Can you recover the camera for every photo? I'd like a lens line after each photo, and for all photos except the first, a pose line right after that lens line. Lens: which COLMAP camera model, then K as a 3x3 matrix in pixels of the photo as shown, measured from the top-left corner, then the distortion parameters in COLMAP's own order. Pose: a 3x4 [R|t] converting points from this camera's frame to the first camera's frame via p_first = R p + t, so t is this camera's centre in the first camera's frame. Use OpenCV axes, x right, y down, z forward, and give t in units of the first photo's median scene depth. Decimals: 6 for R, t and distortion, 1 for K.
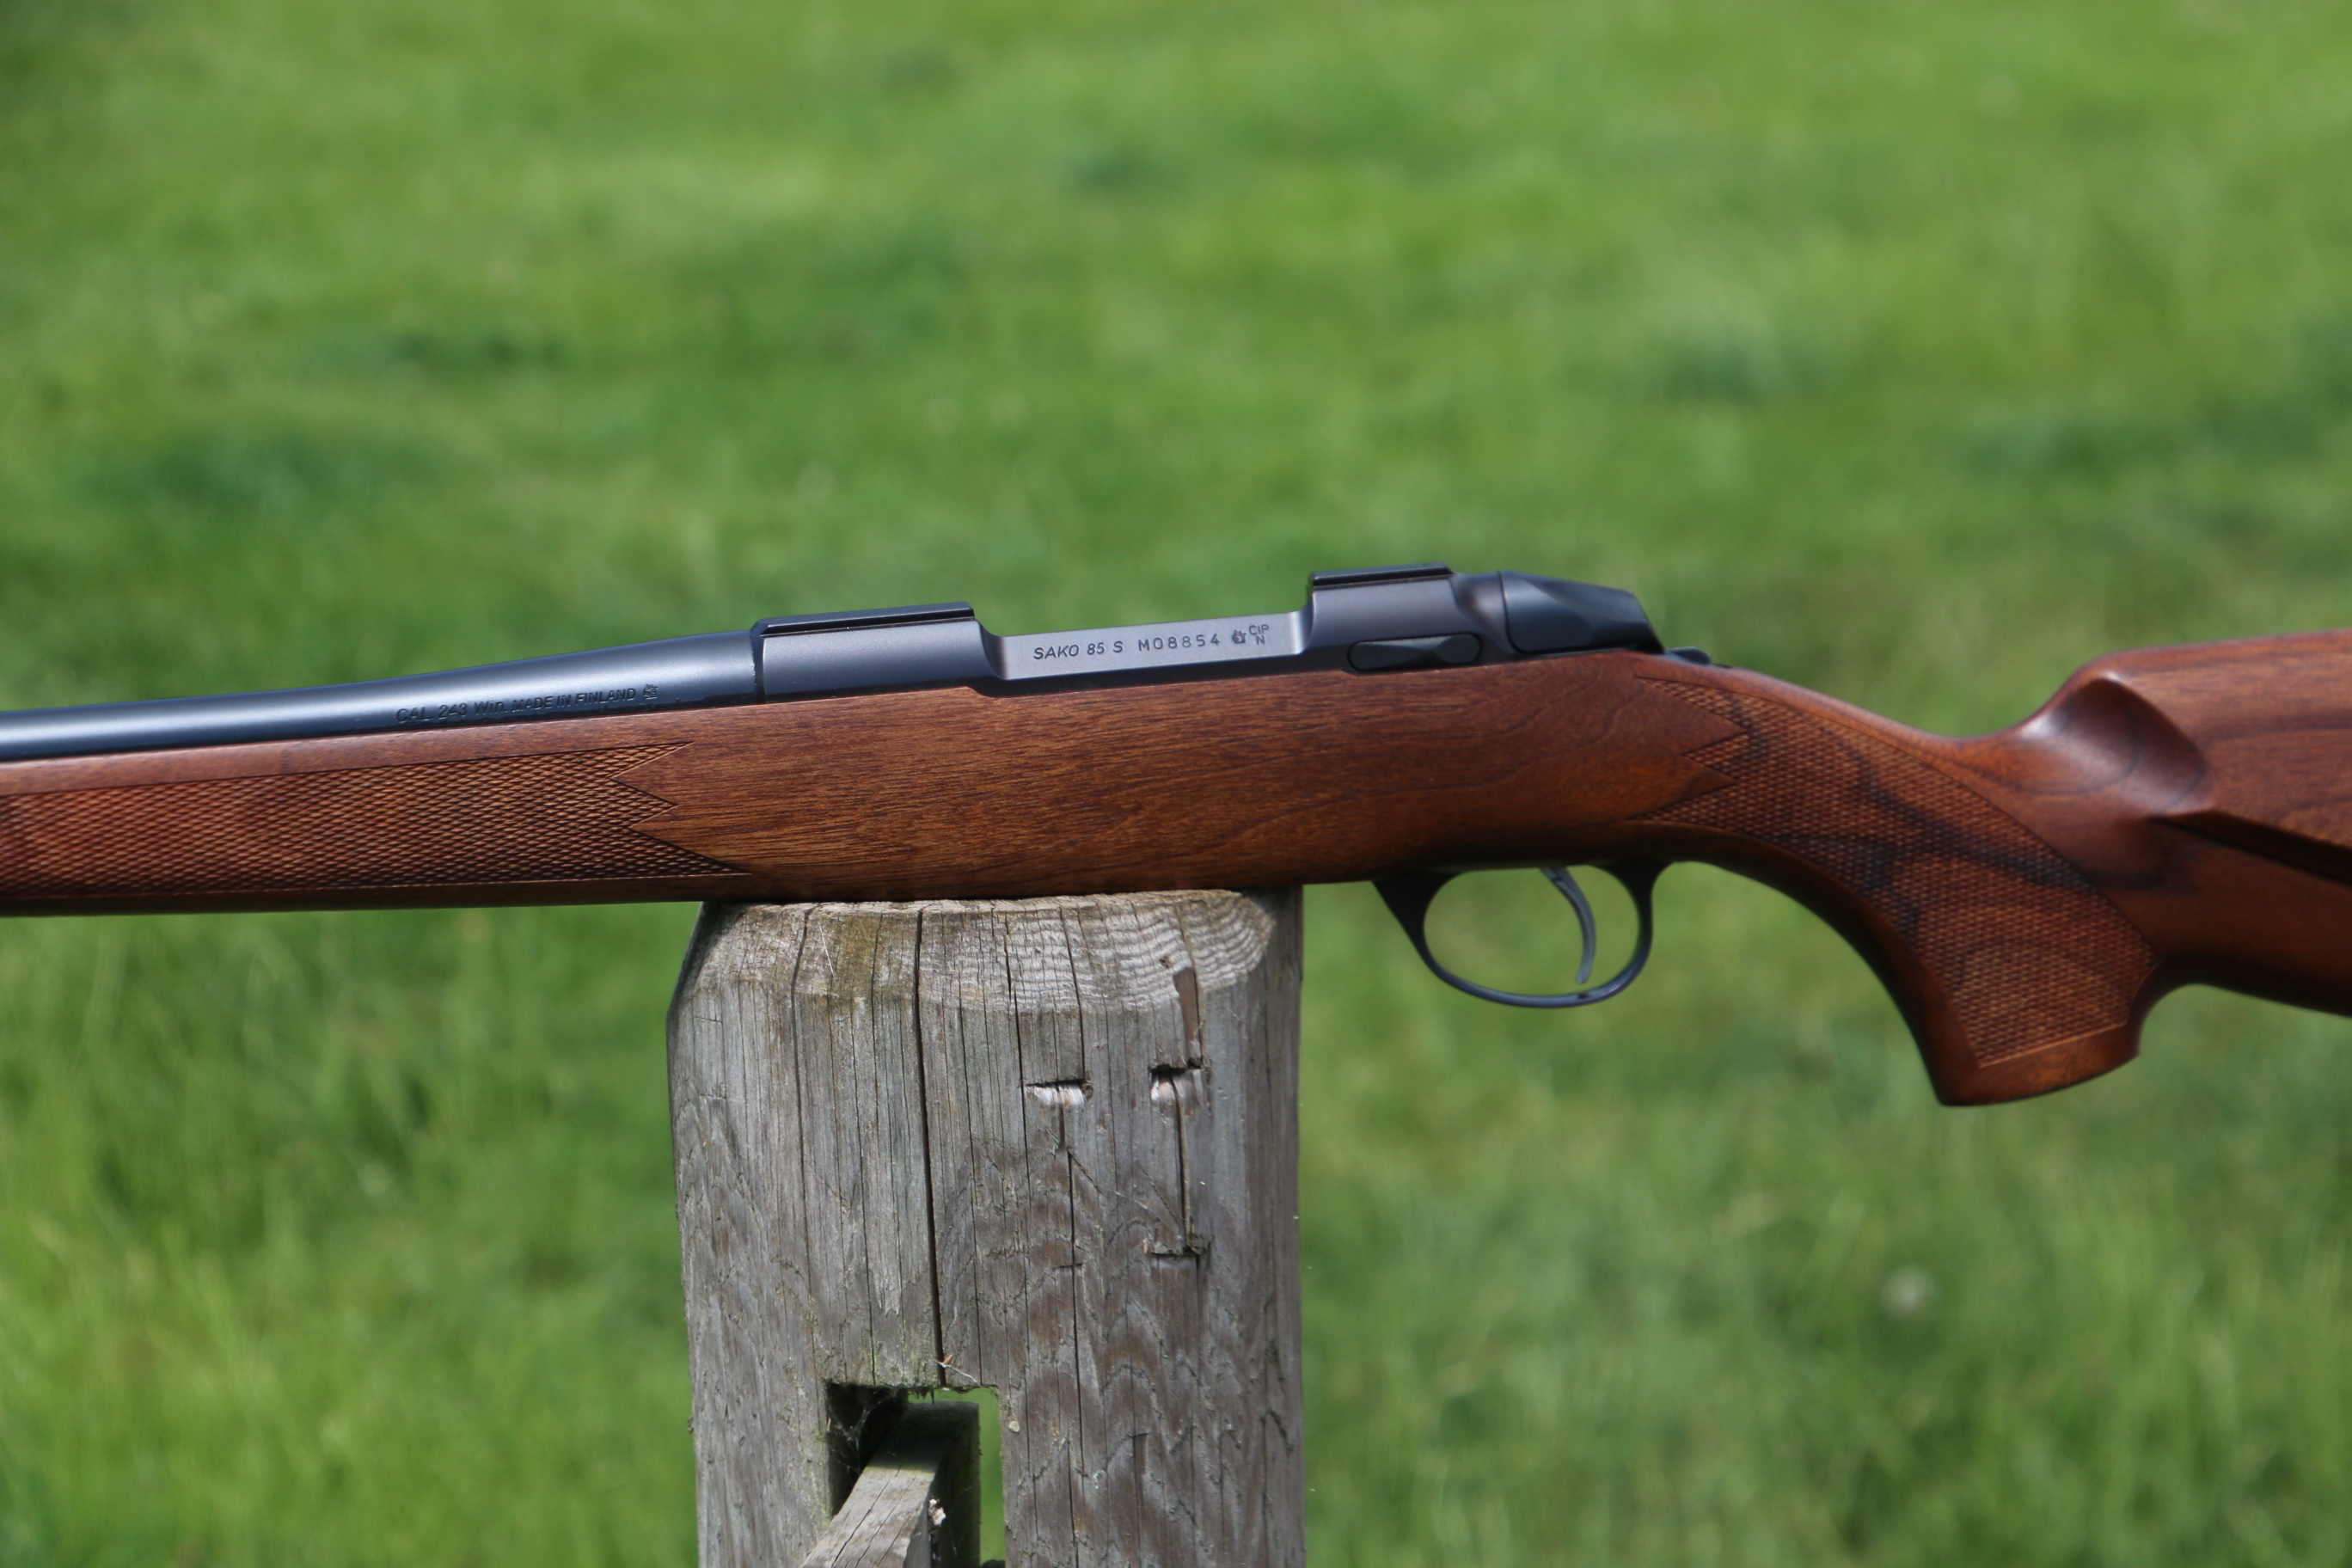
lens RADIAL K [[9306.0, 0, 1351.5], [0, 9306.0, 922.4], [0, 0, 1]] dist [1.557101, 0.000000]
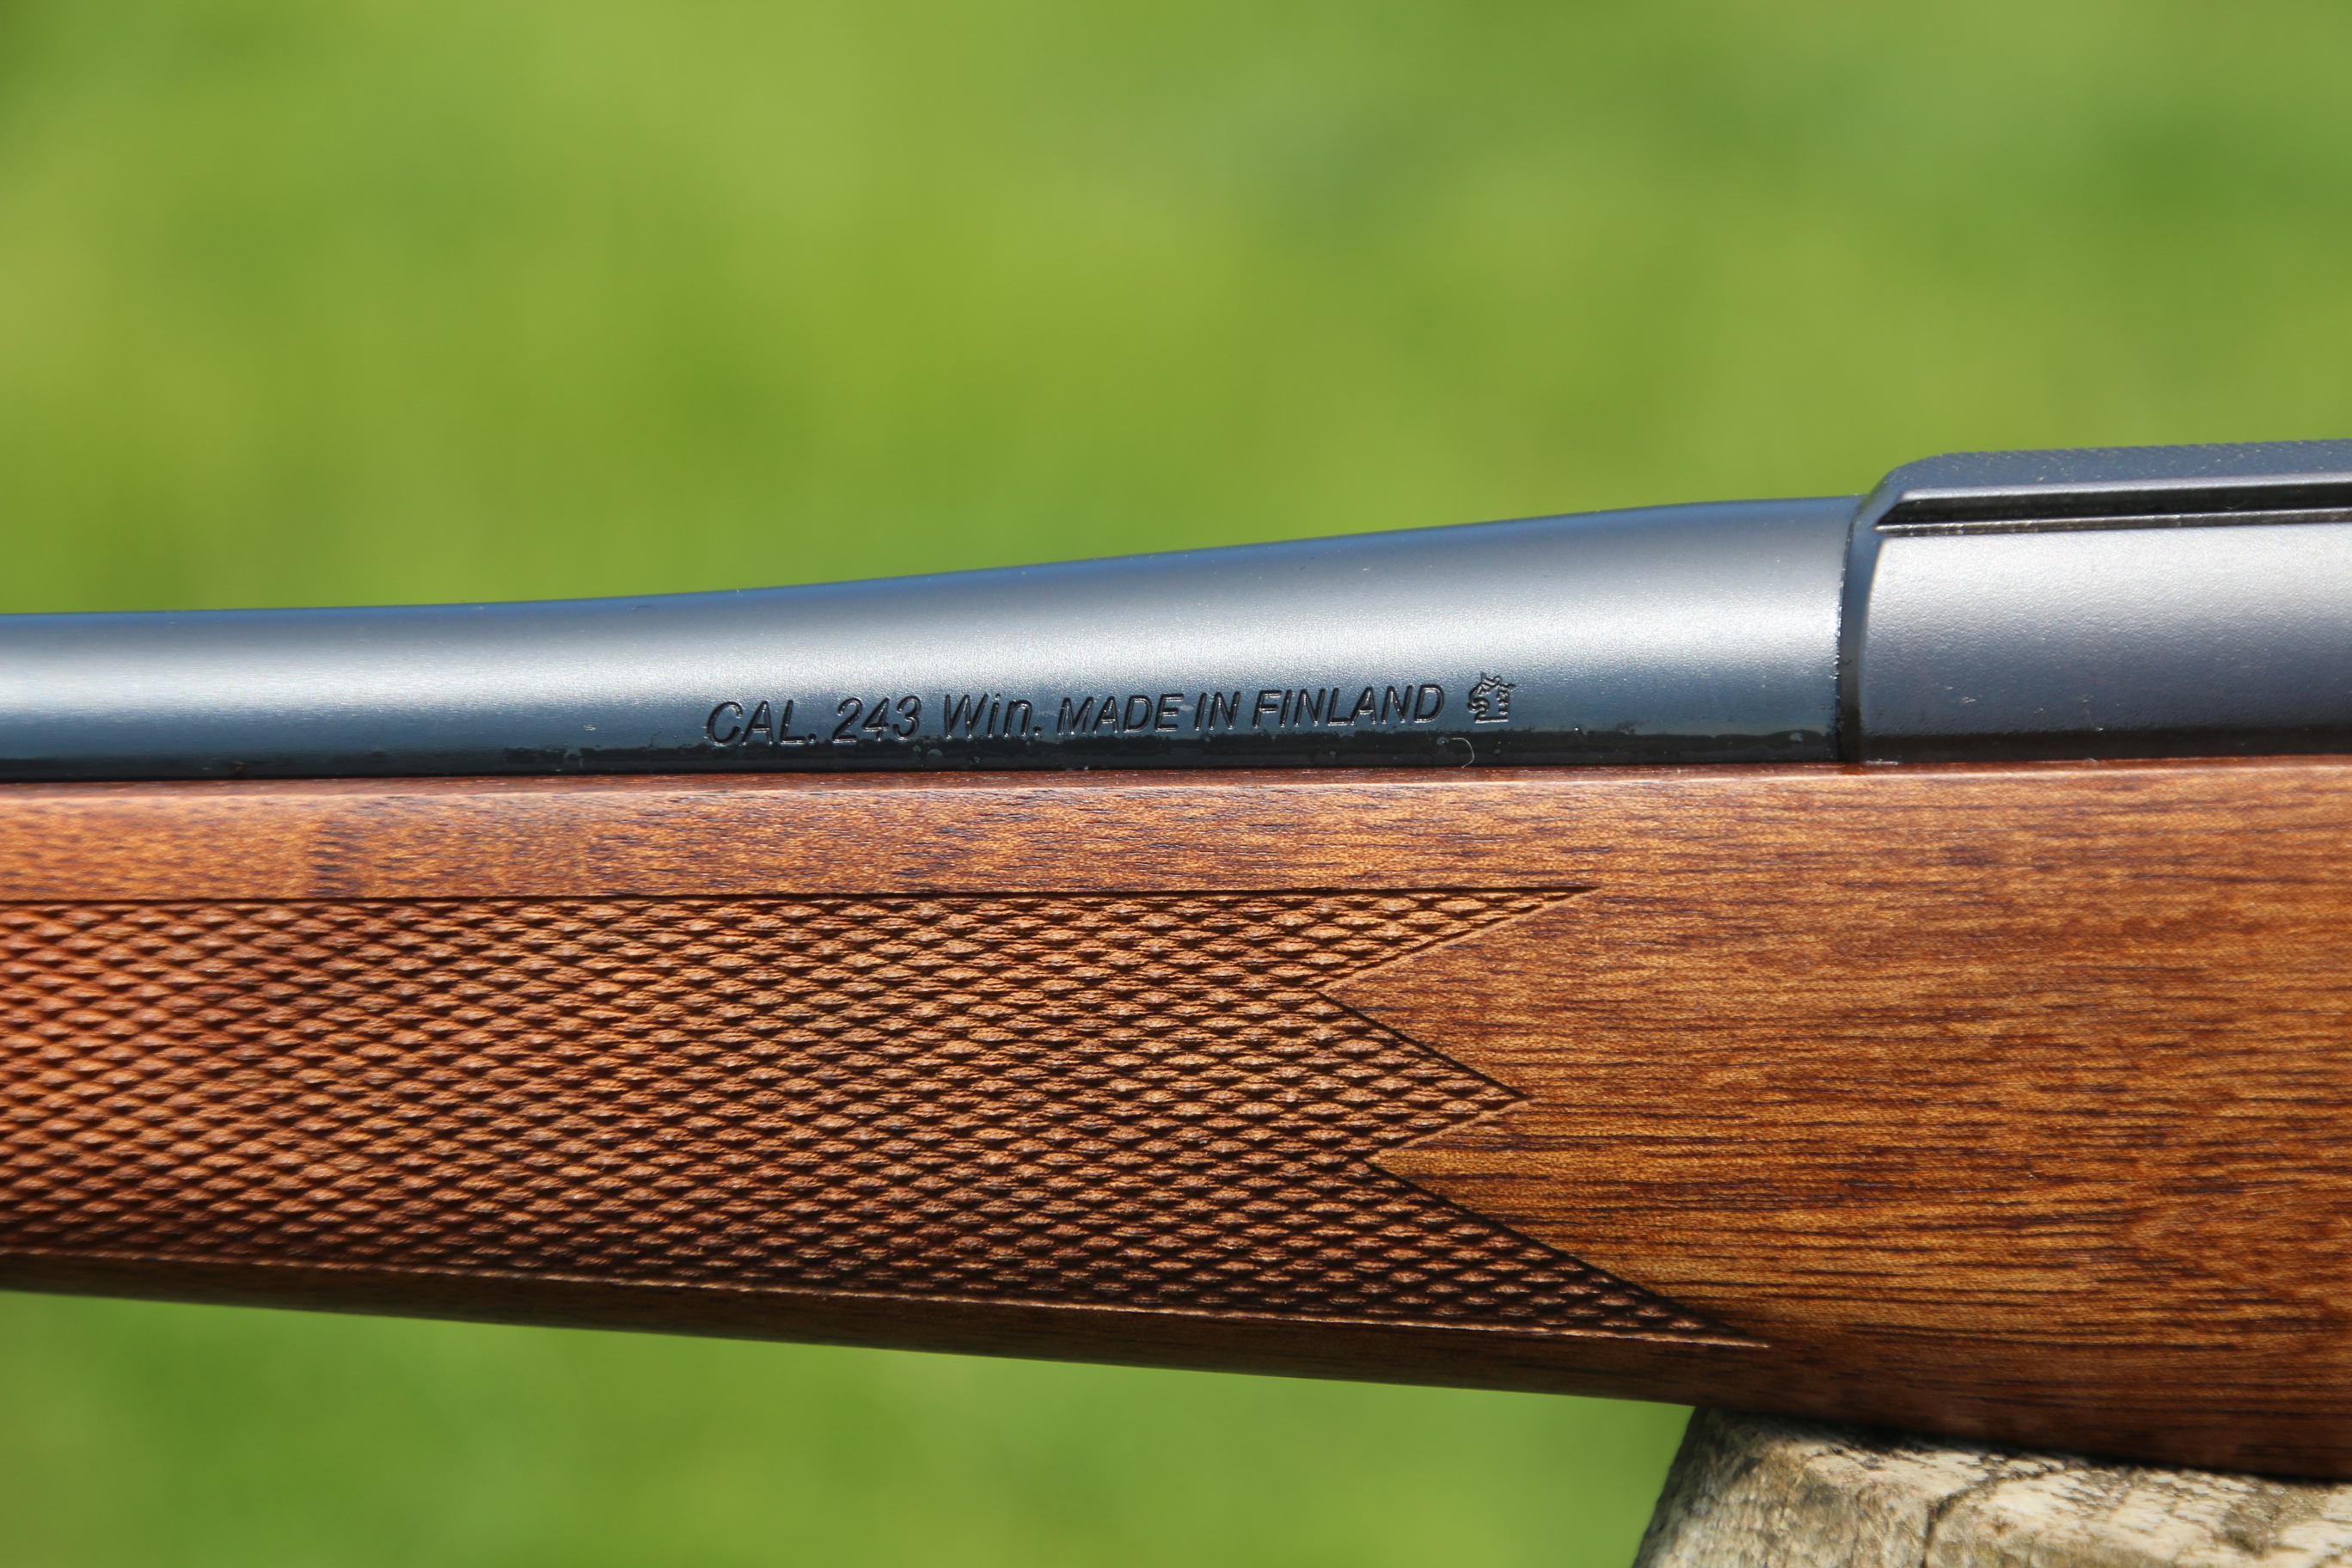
lens RADIAL K [[9306.0, 0, 1274.4], [0, 9306.0, 967.6], [0, 0, 1]] dist [1.557101, 0.000000]
pose [[0.955150, 0.084391, -0.283843, 0.003348], [-0.058027, 0.993288, 0.100056, -0.045382], [0.290382, -0.079098, 0.953636, 0.717265]]
